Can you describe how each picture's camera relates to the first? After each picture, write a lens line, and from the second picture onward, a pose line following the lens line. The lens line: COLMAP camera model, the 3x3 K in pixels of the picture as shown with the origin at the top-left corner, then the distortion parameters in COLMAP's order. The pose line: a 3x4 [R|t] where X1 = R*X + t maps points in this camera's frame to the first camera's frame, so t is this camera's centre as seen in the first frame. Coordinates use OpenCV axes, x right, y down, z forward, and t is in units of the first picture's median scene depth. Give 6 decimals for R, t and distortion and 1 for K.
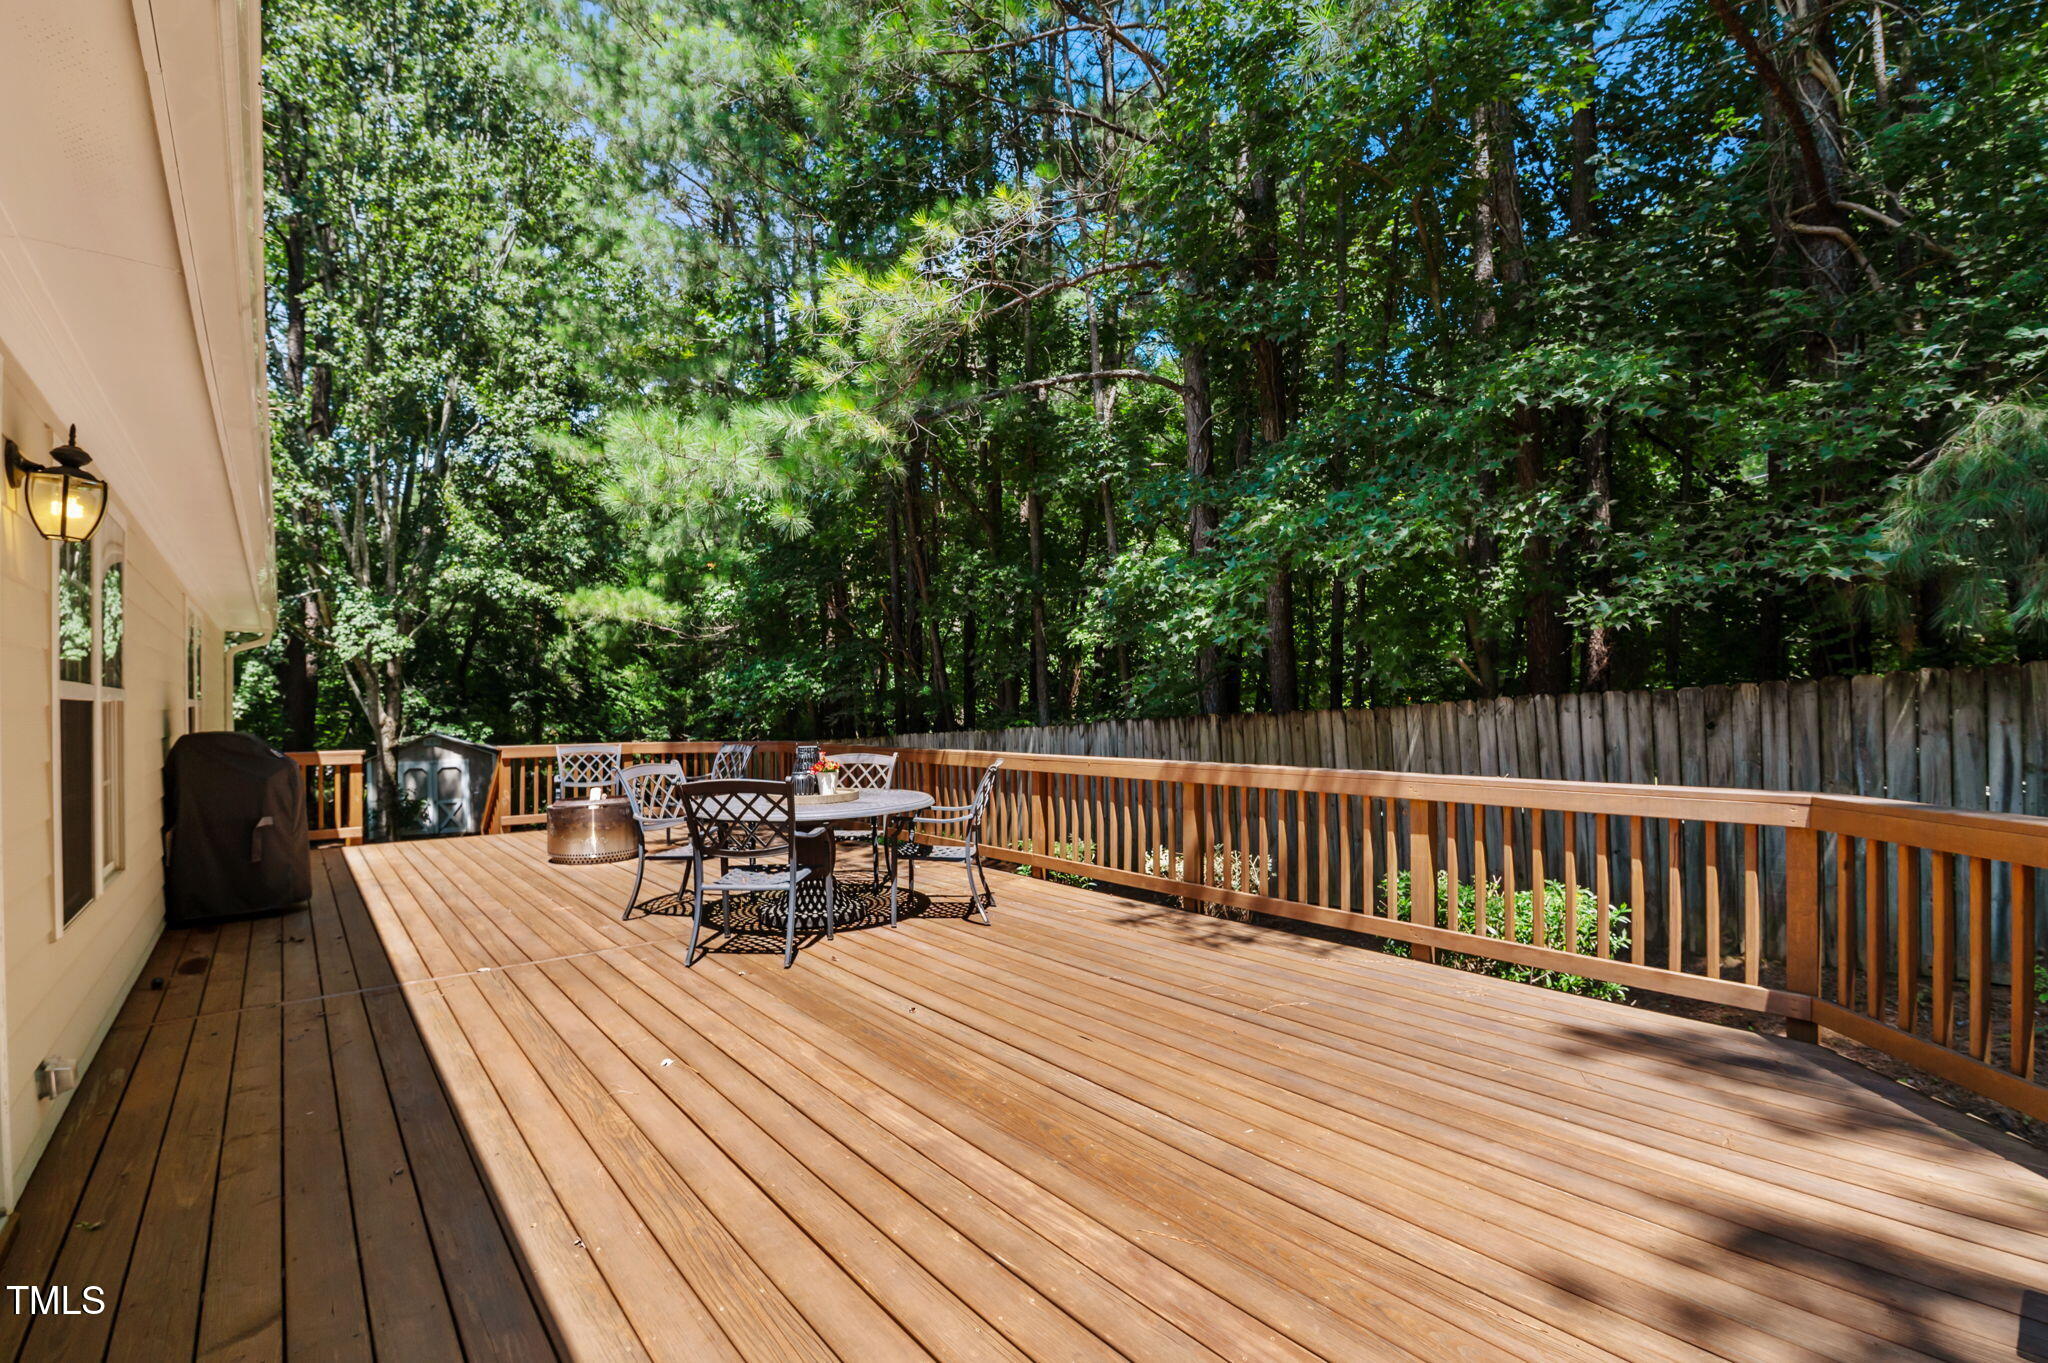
lens RADIAL K [[878.2, 0, 1020.0], [0, 878.2, 708.9], [0, 0, 1]] dist [-0.001360, -0.001157]
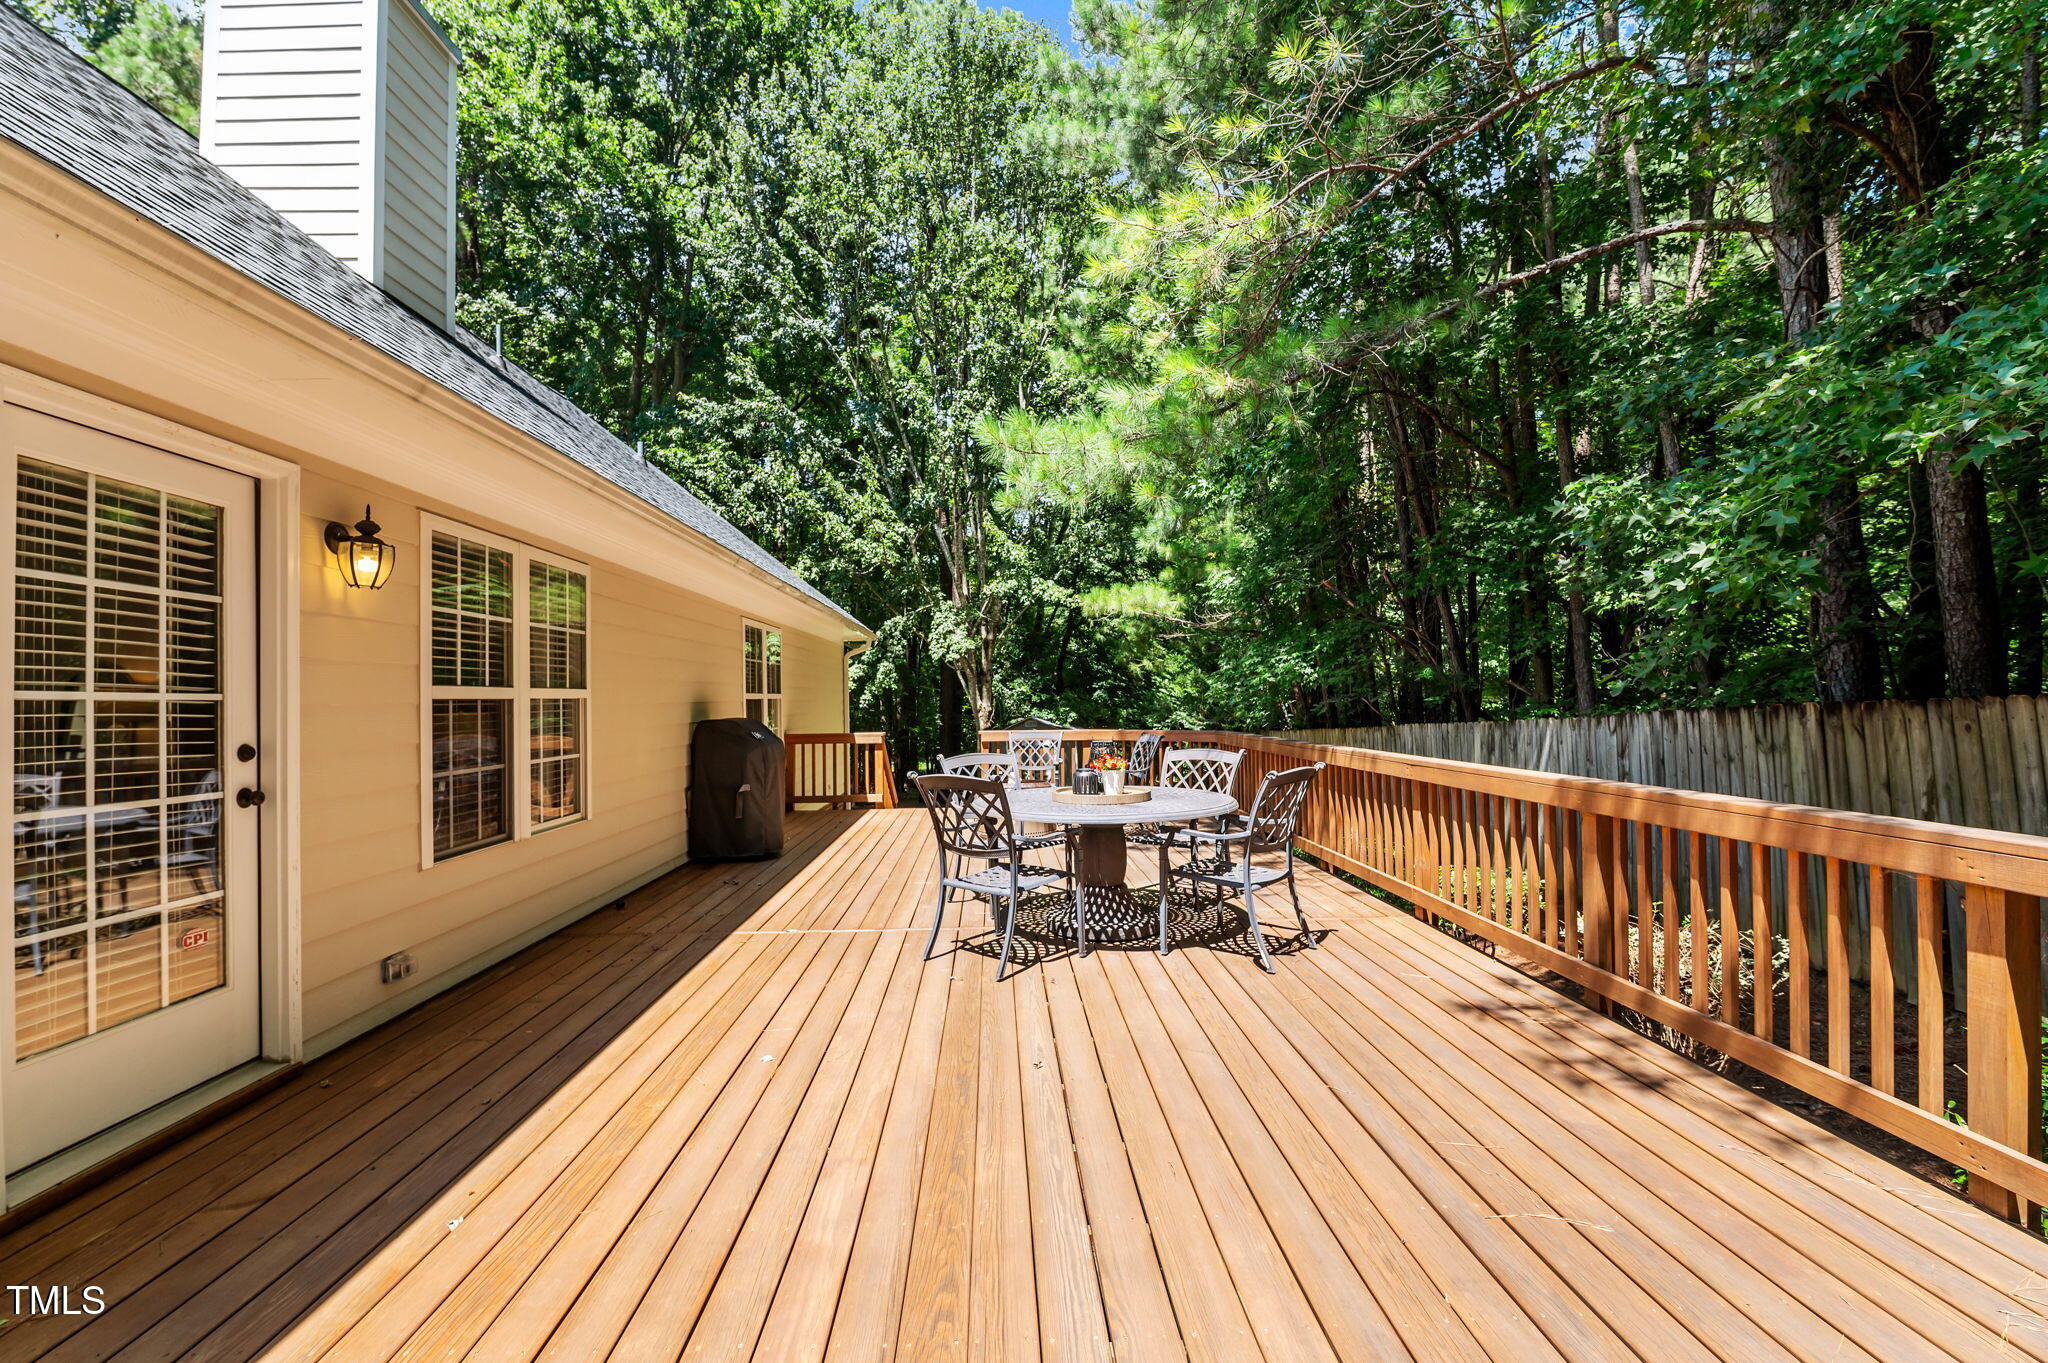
lens RADIAL K [[871.6, 0, 1013.0], [0, 871.6, 676.1], [0, 0, 1]] dist [0.005104, -0.003192]
pose [[0.789776, -0.019659, -0.613080, 0.280956], [0.007158, 0.999714, -0.022835, -0.005921], [0.613354, 0.013646, 0.789690, 0.243203]]
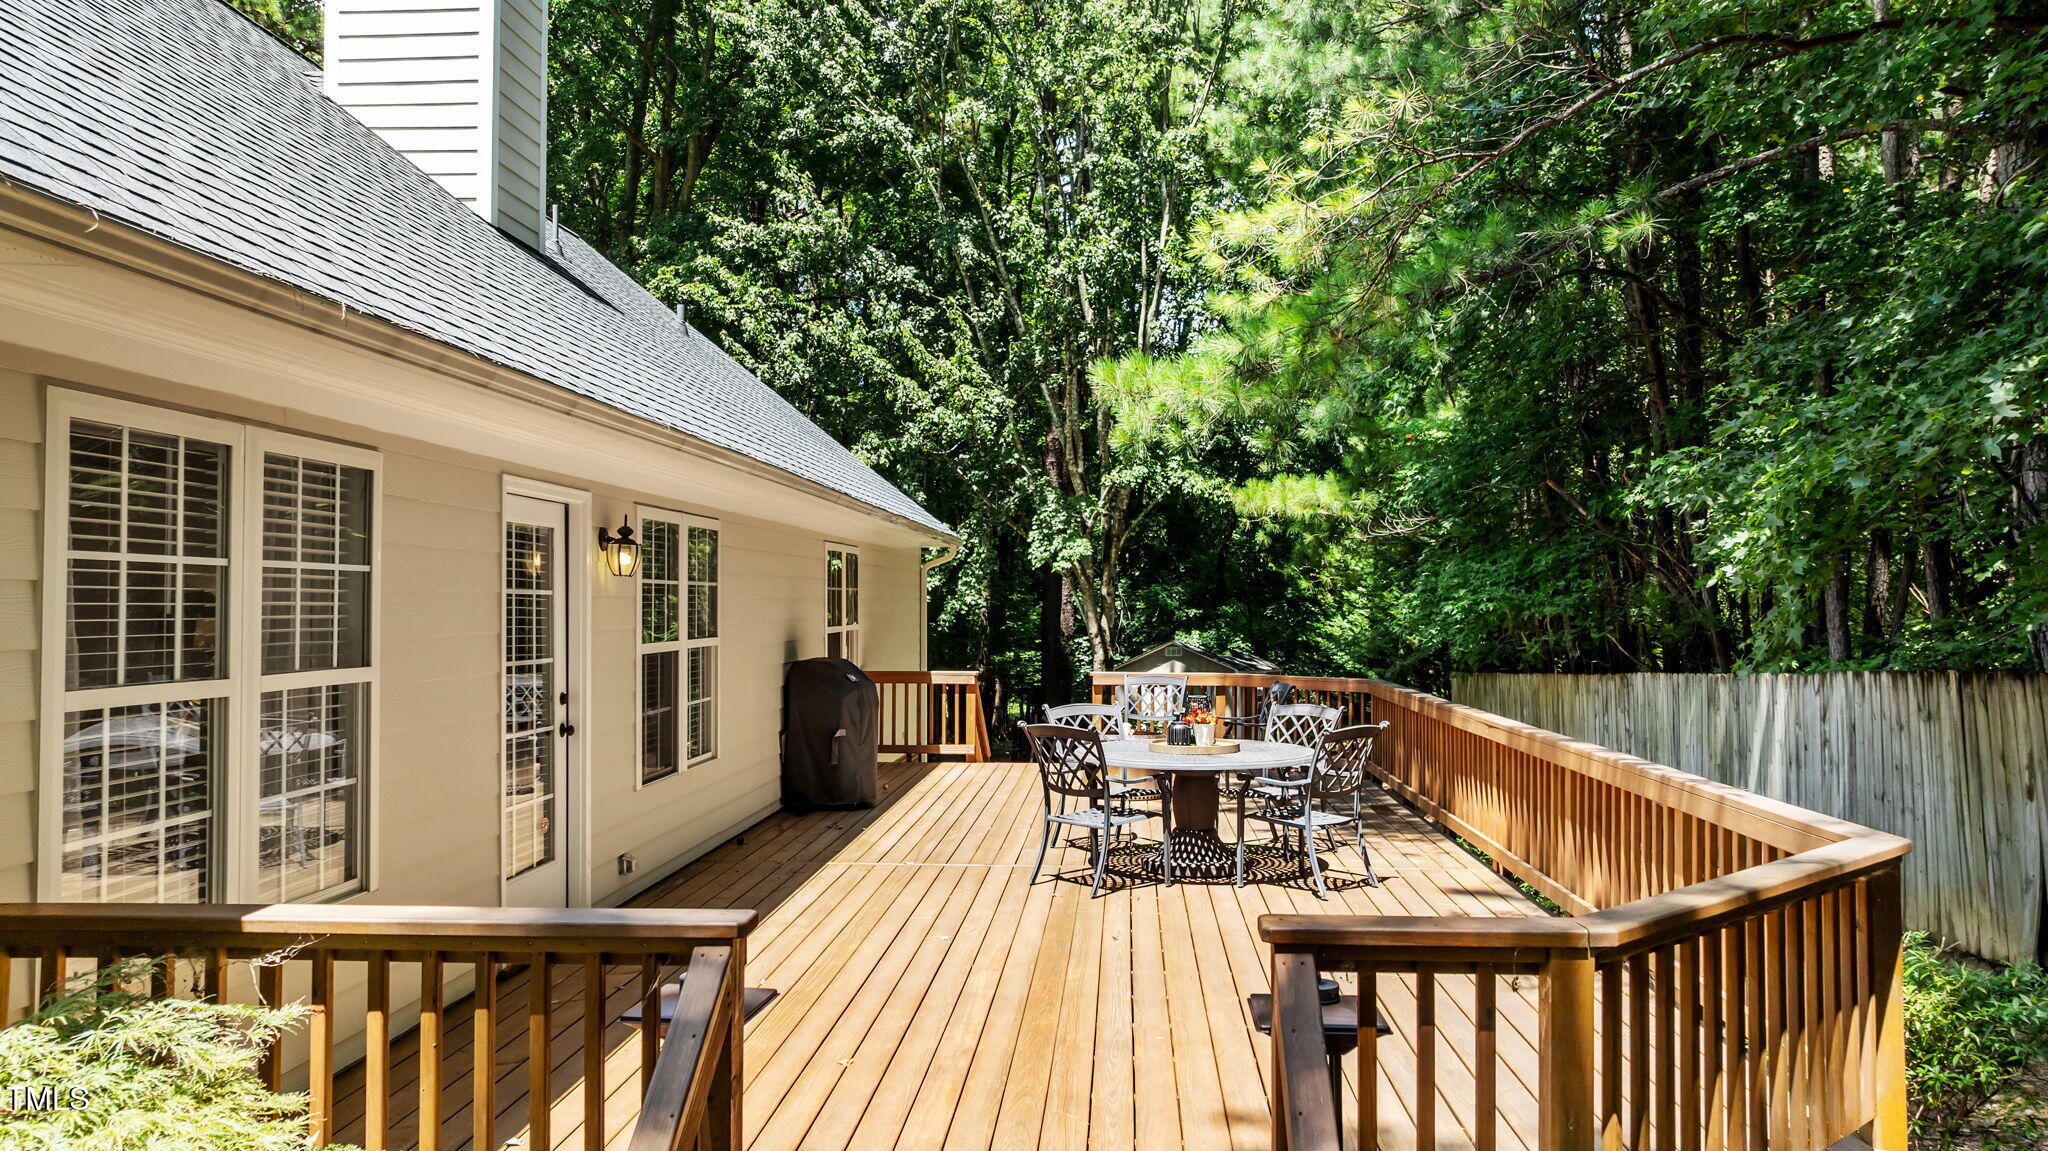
lens RADIAL K [[1373.0, 0, 1066.6], [0, 1373.0, 575.6], [0, 0, 1]] dist [0.002435, 0.000511]
pose [[0.747455, -0.004165, -0.664299, 0.748116], [-0.009973, 0.999797, -0.017490, -0.070791], [0.664238, 0.019698, 0.747262, -0.272508]]
